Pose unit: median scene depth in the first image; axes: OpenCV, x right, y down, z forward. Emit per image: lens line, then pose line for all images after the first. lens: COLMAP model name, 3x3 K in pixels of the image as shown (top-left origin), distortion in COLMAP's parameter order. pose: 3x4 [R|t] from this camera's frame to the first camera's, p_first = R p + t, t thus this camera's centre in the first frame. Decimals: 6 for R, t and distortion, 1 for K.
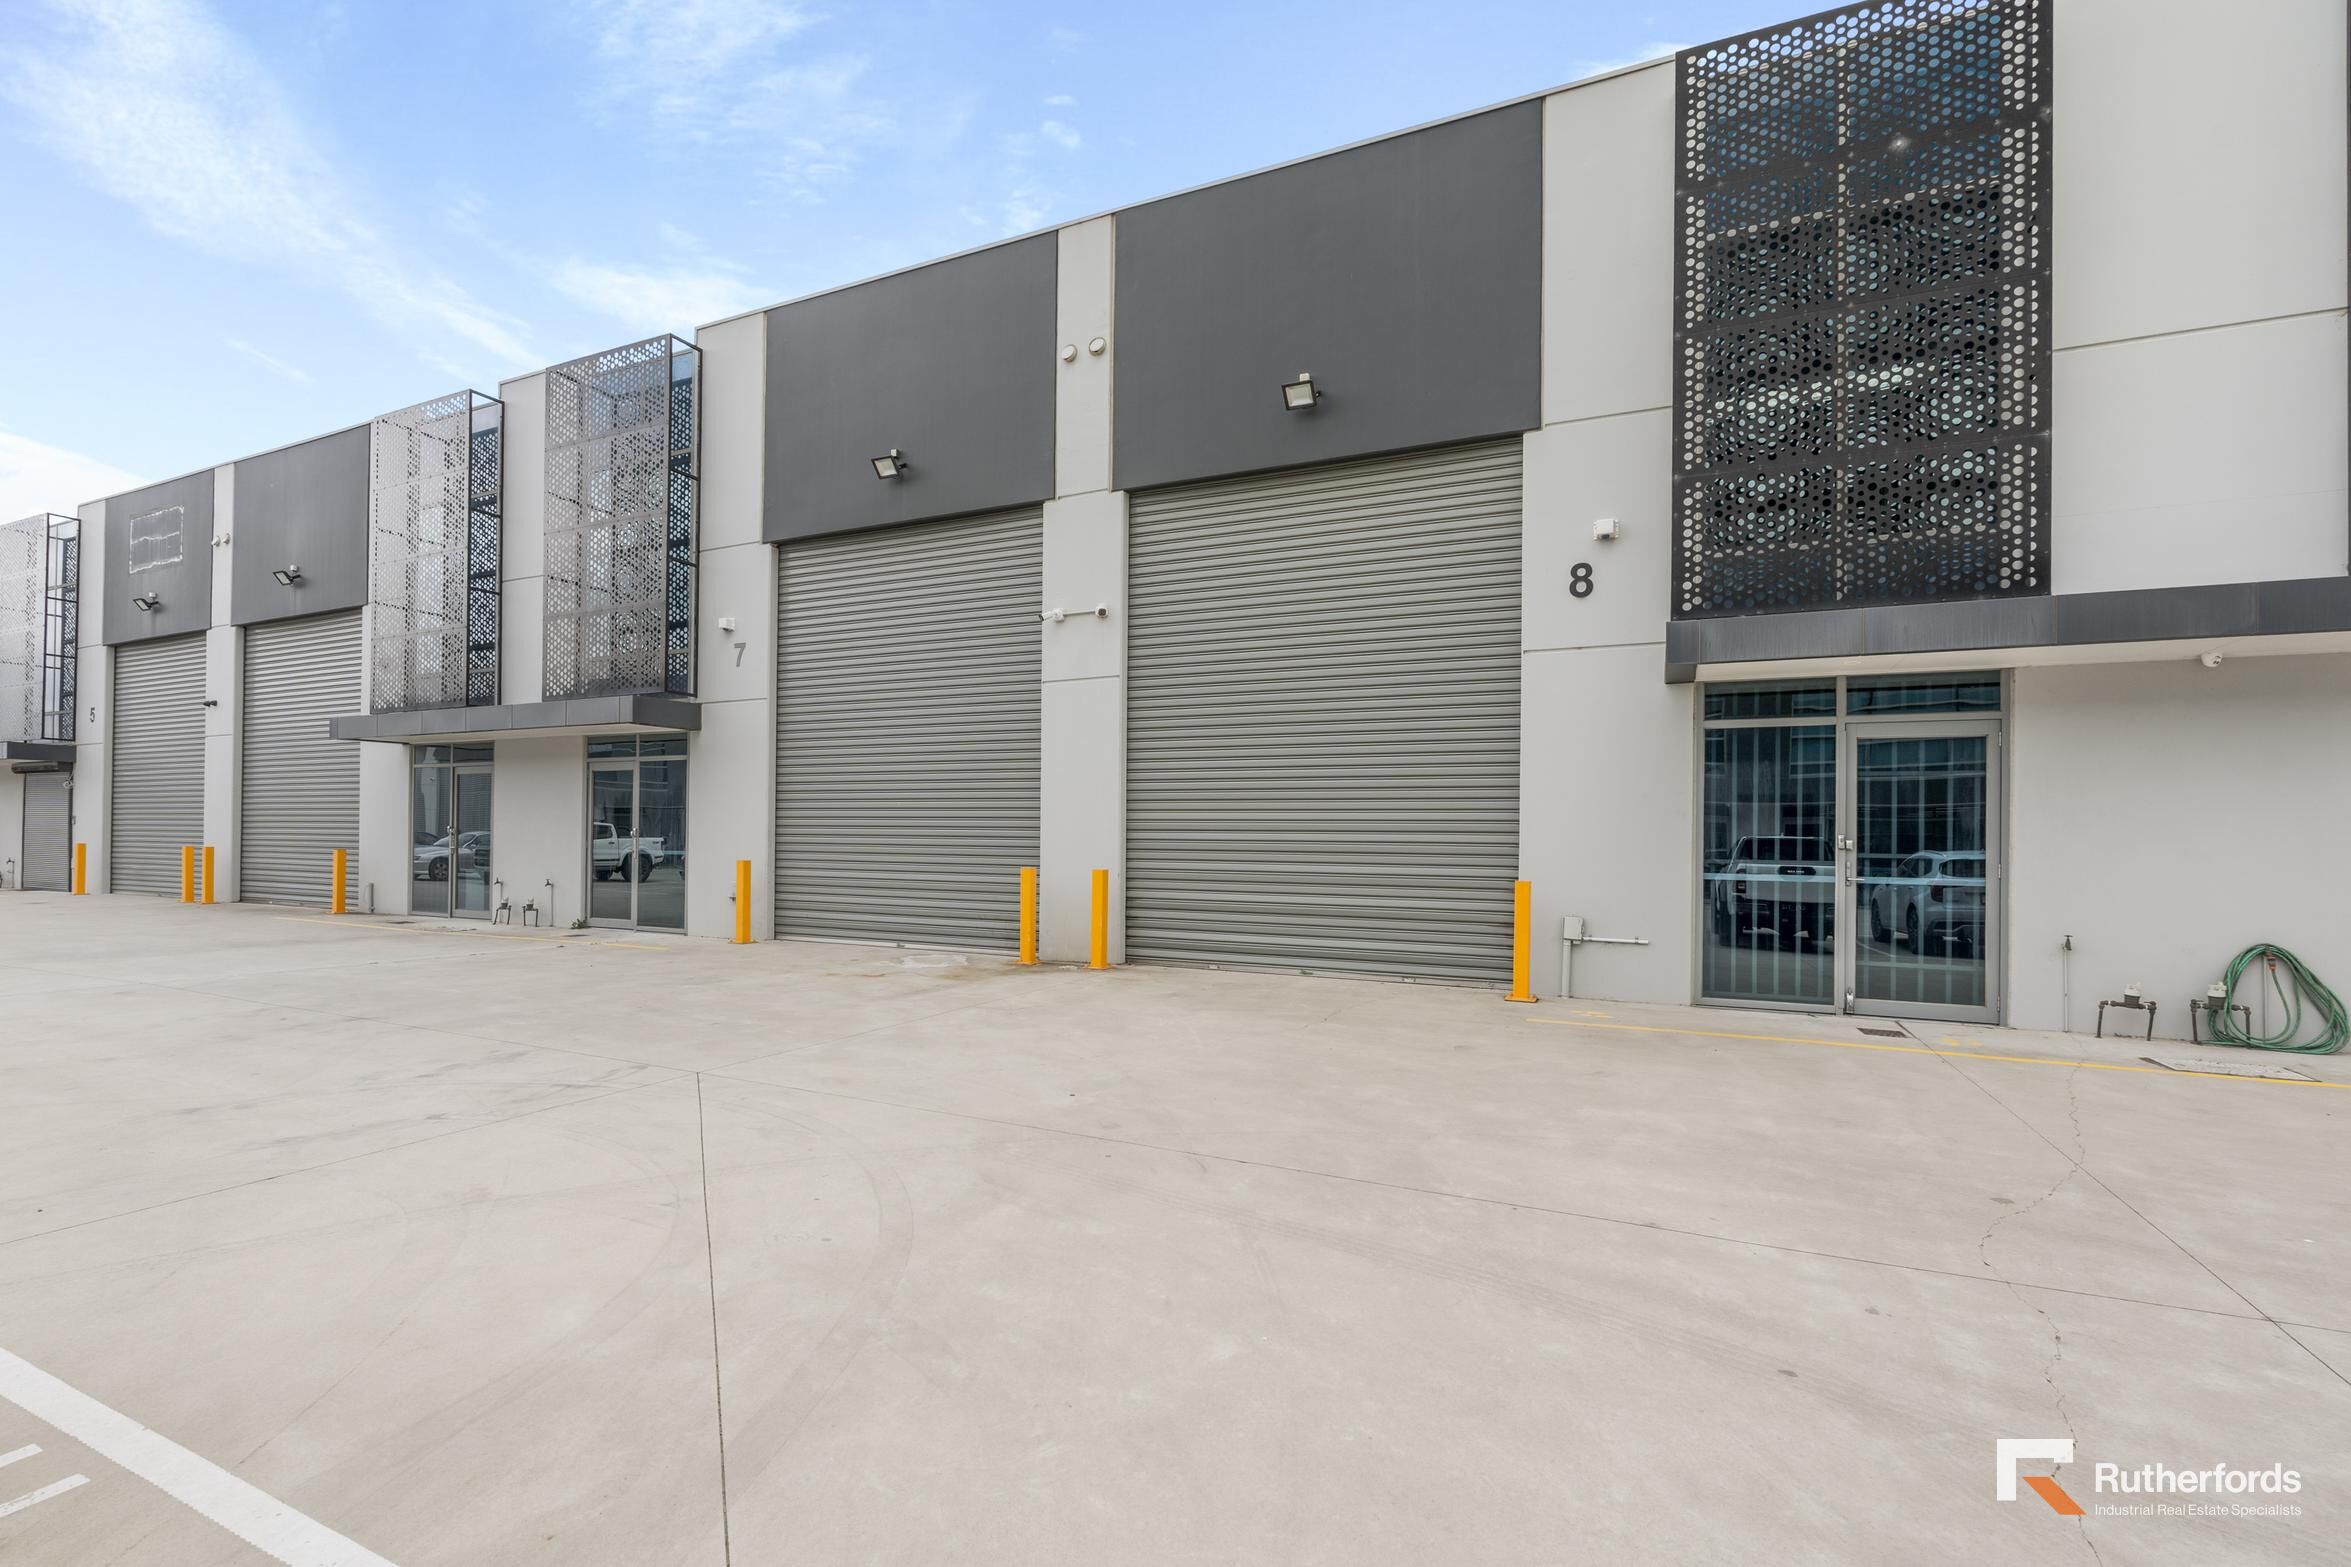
lens RADIAL K [[1083.9, 0, 1139.9], [0, 1083.9, 829.5], [0, 0, 1]] dist [-0.002224, -0.000190]
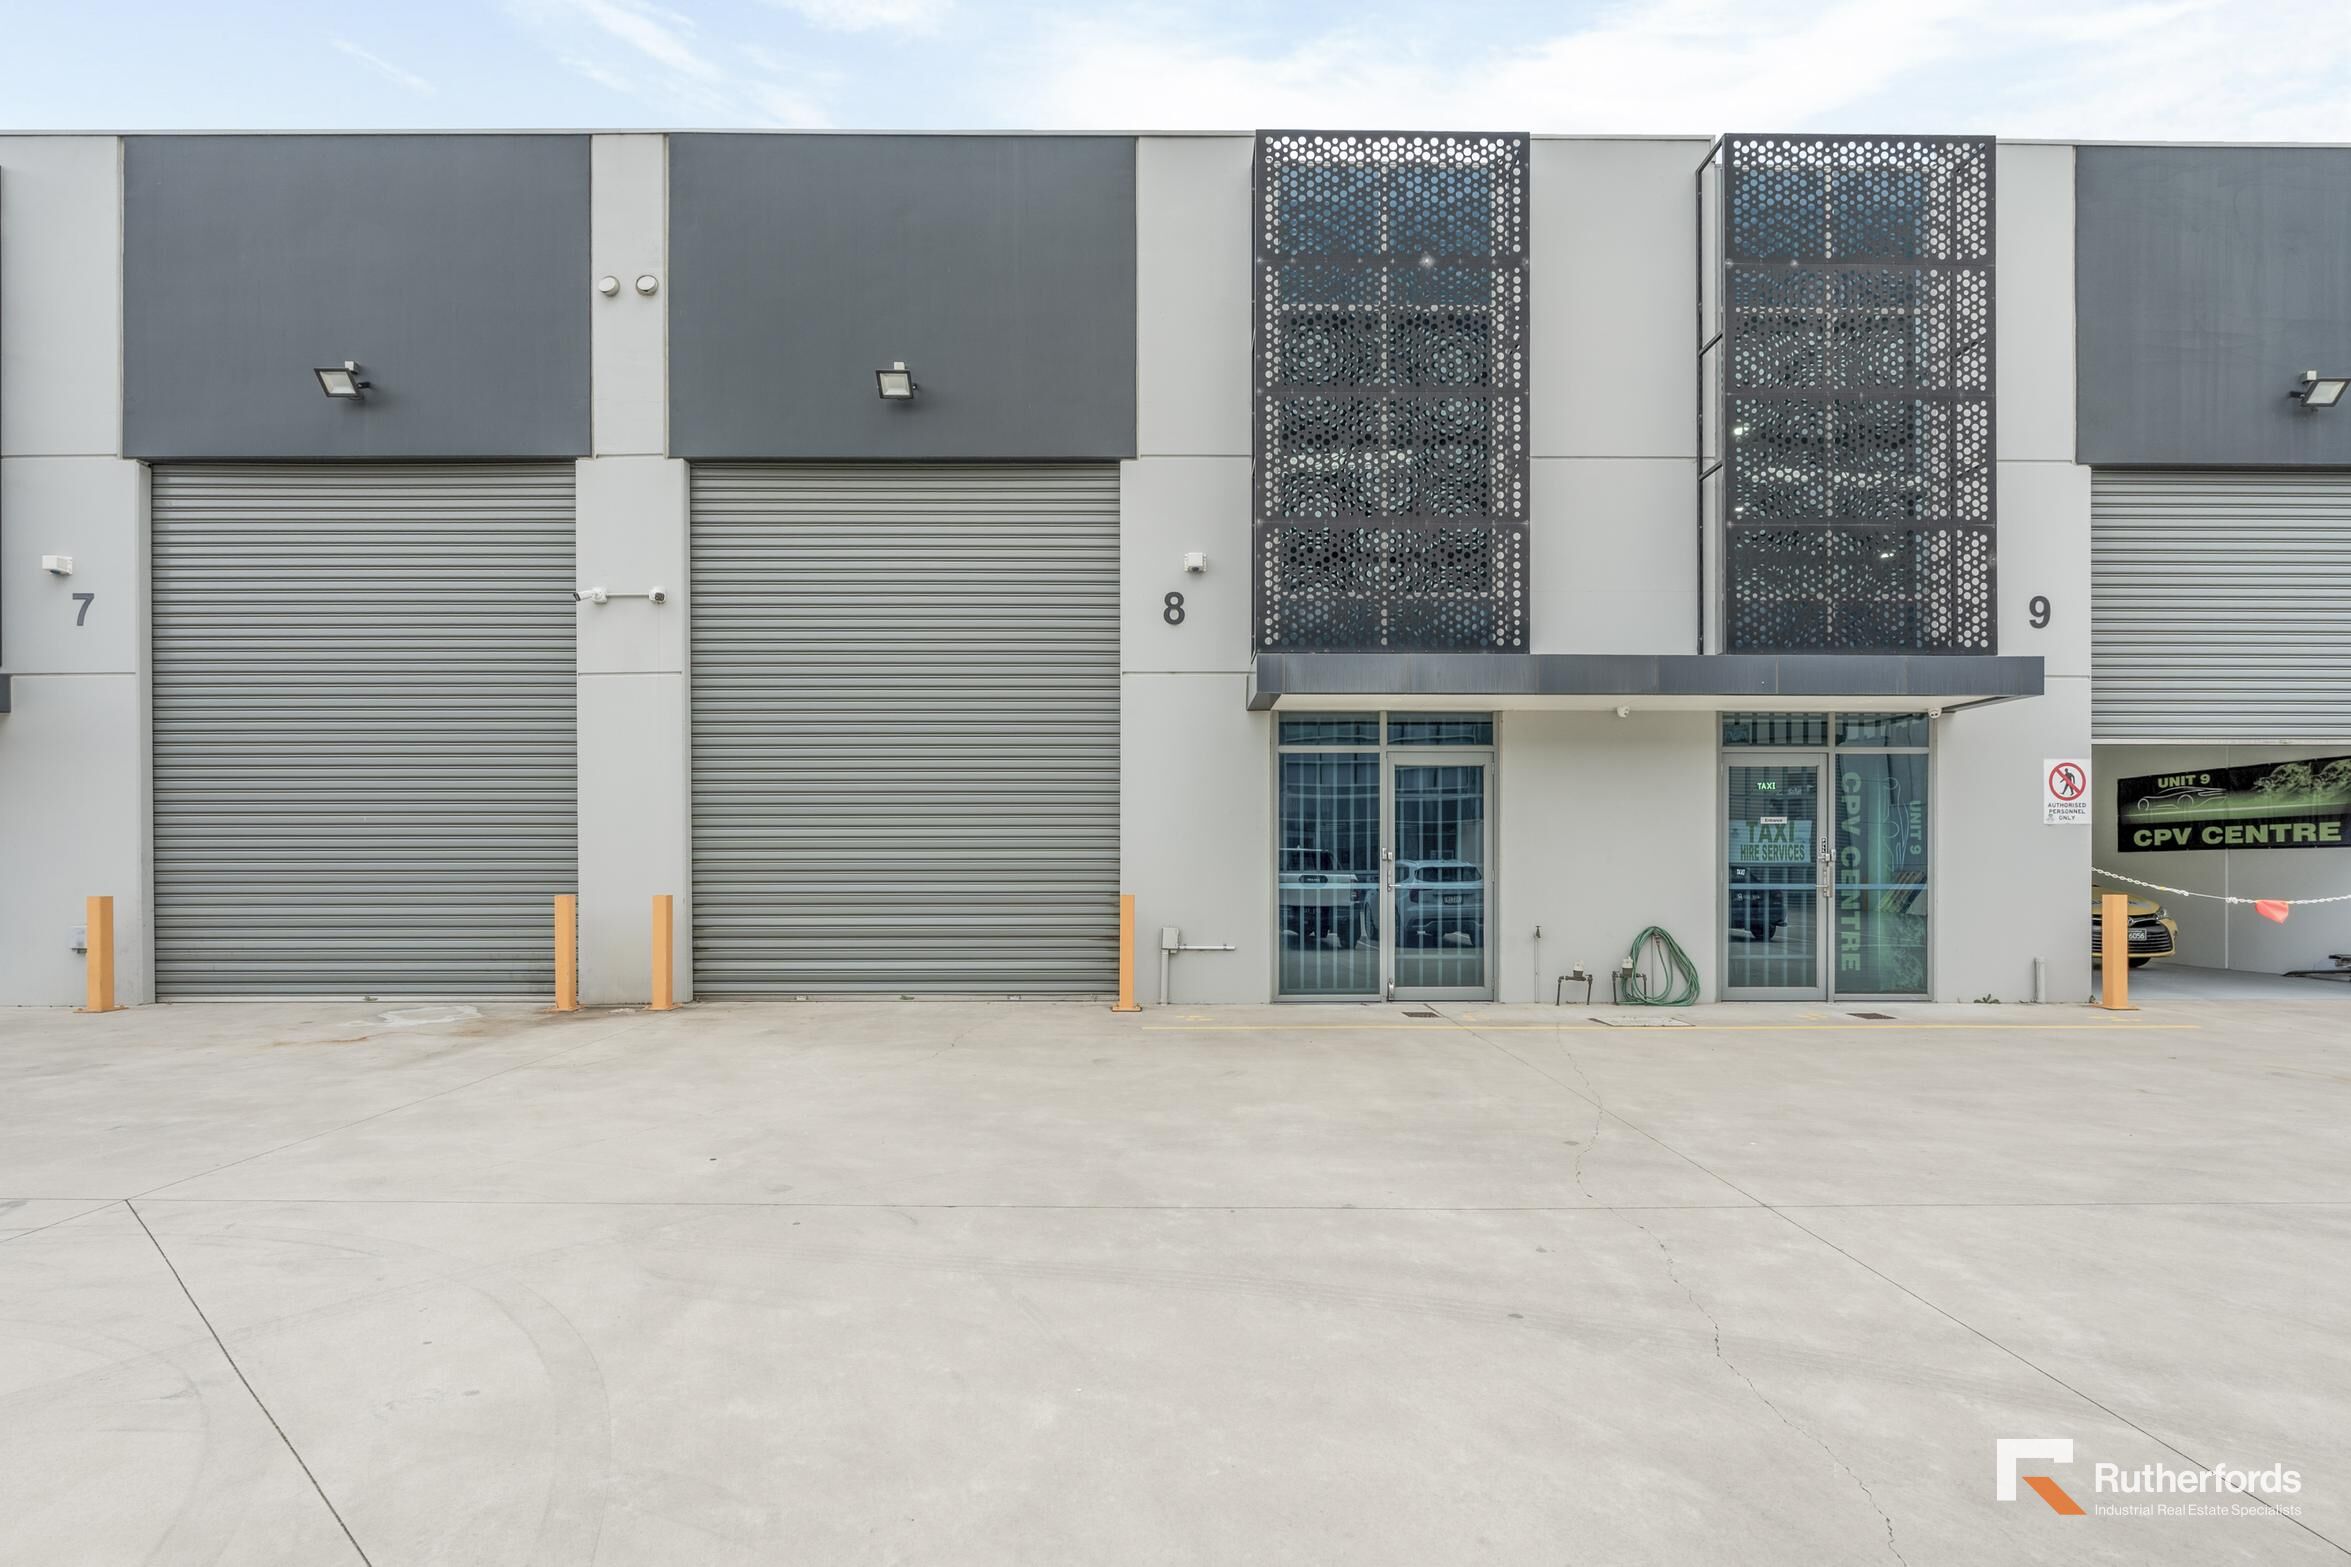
lens RADIAL K [[1103.2, 0, 1178.7], [0, 1103.2, 858.1], [0, 0, 1]] dist [-0.003556, 0.000533]
pose [[0.893924, -0.012972, 0.448031, -0.077082], [0.008022, 0.999884, 0.012944, -0.000818], [-0.448147, -0.007977, 0.893924, 0.037775]]
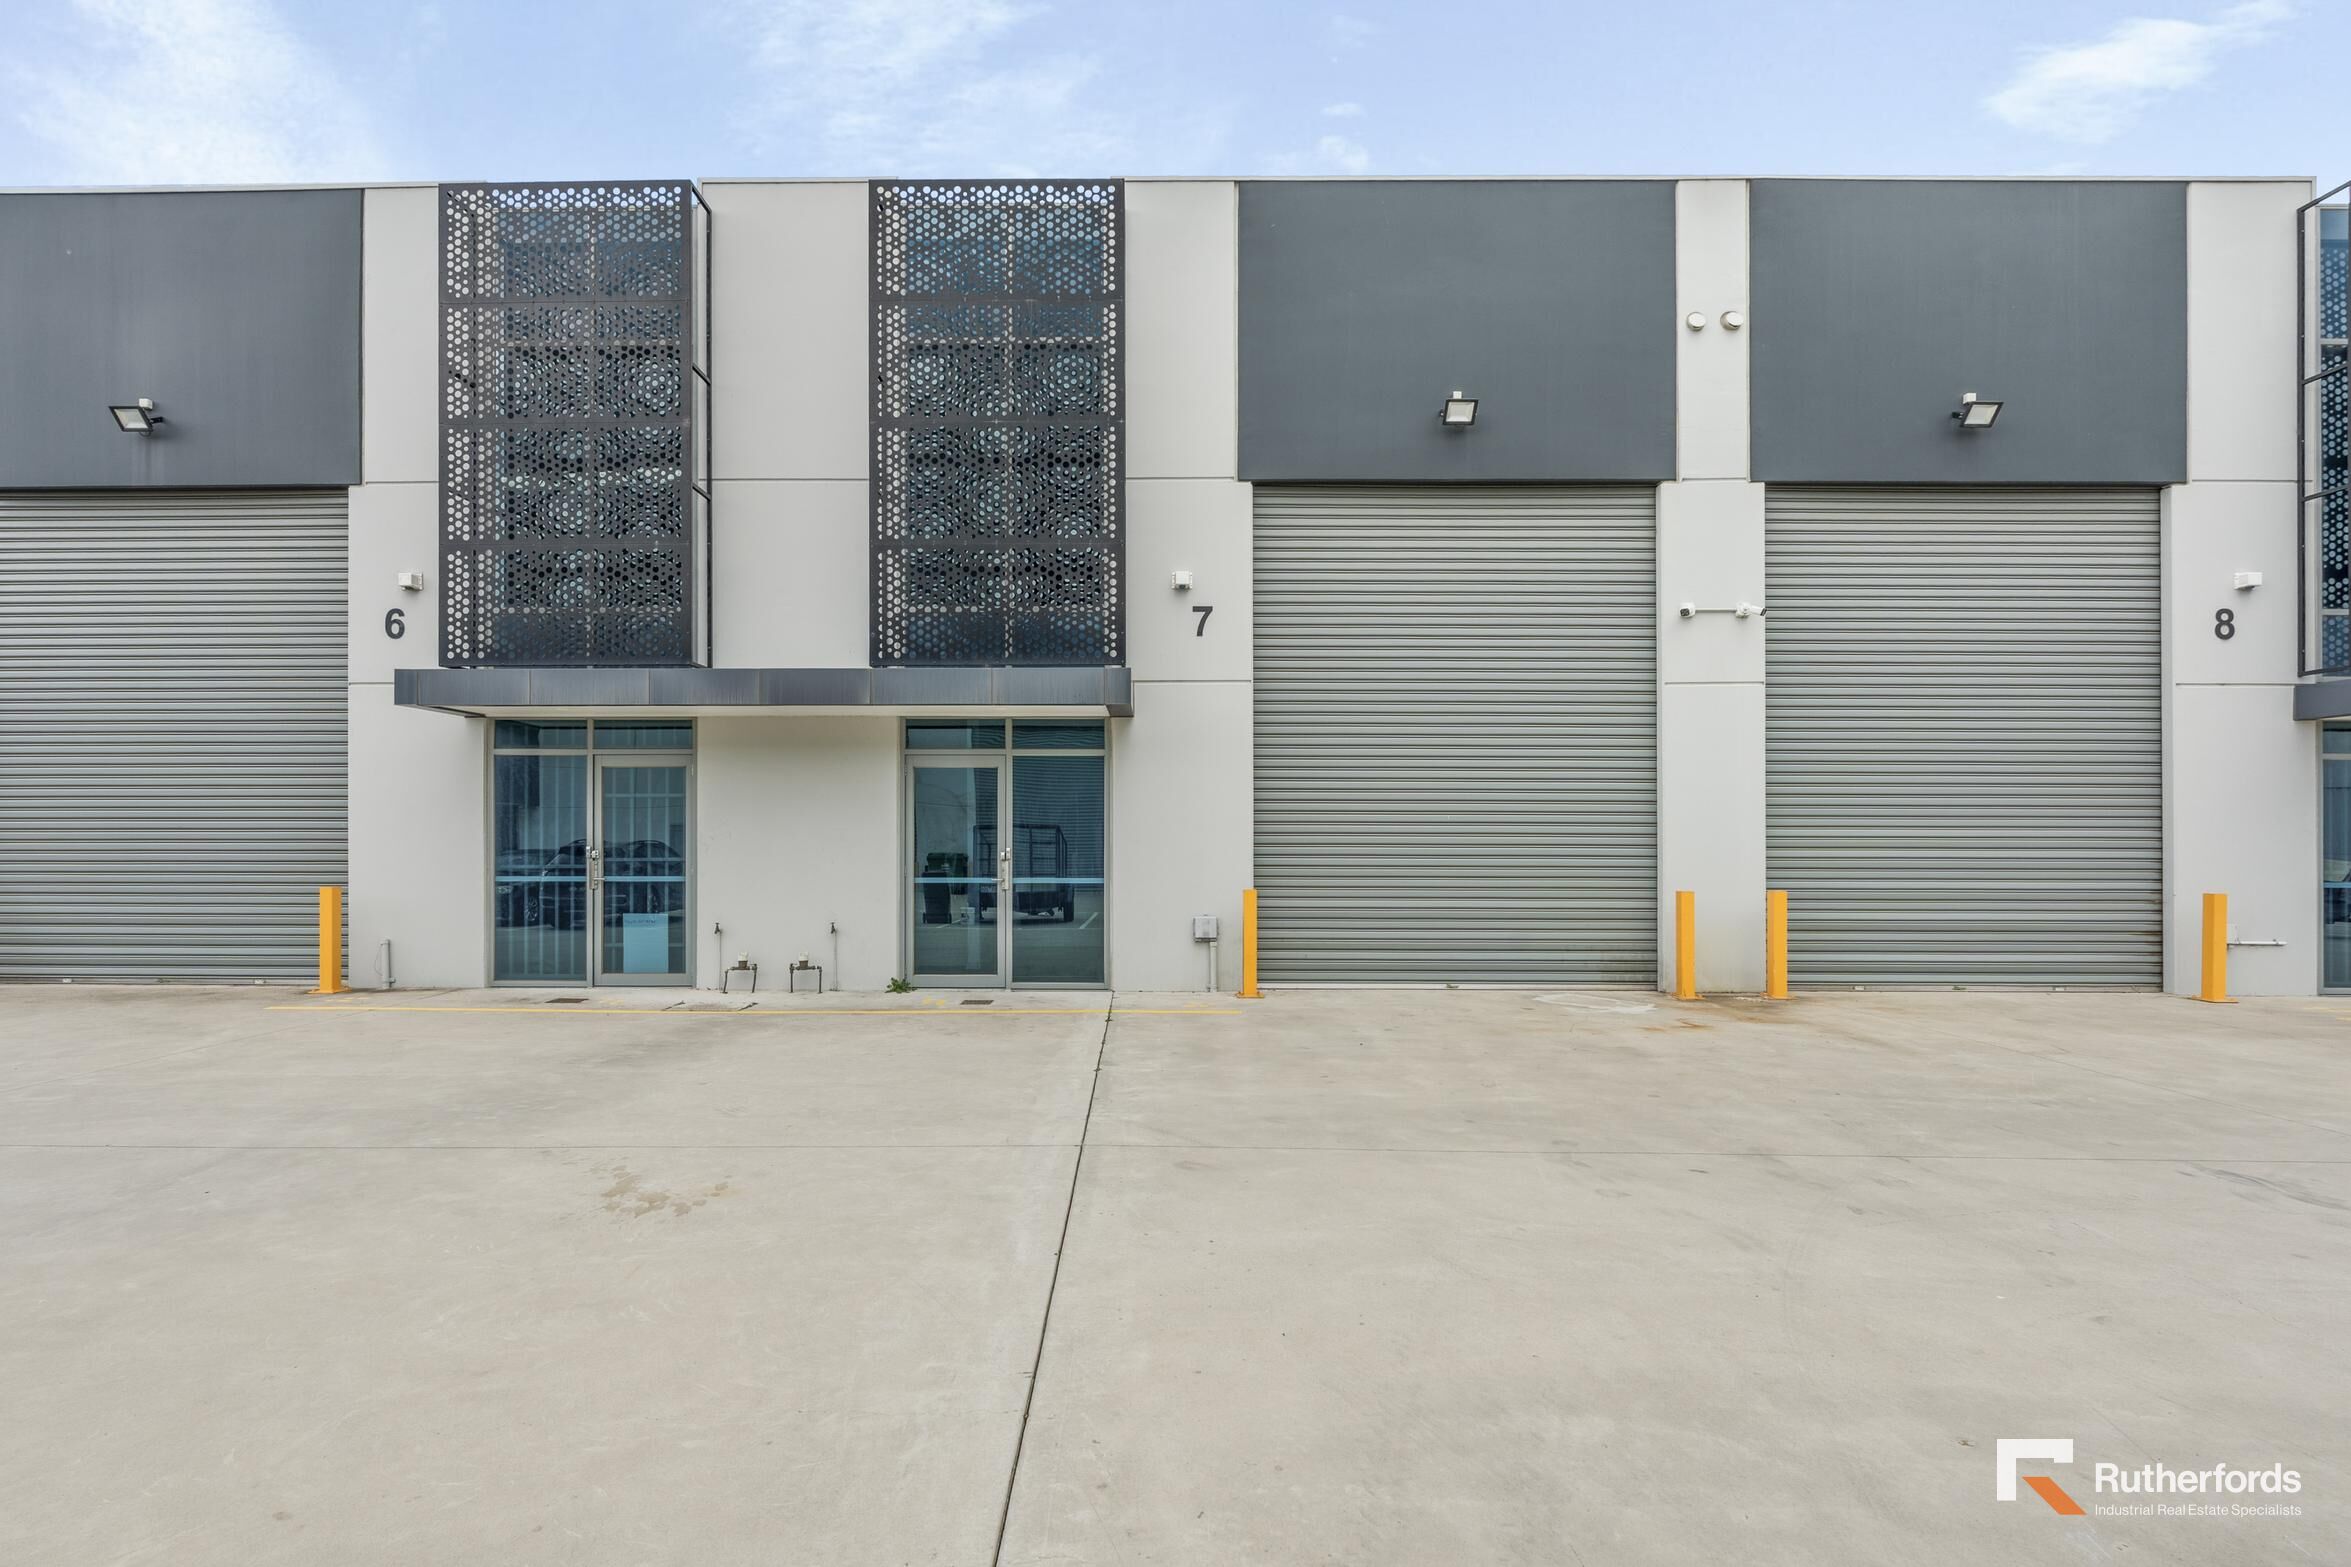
lens RADIAL K [[1022.6, 0, 1175.4], [0, 1022.6, 850.2], [0, 0, 1]] dist [-0.005596, -0.000348]
pose [[0.900965, -0.006665, 0.433841, -1.089360], [0.003191, 0.999957, 0.008736, -0.008630], [-0.433880, -0.006486, 0.900947, 0.549620]]
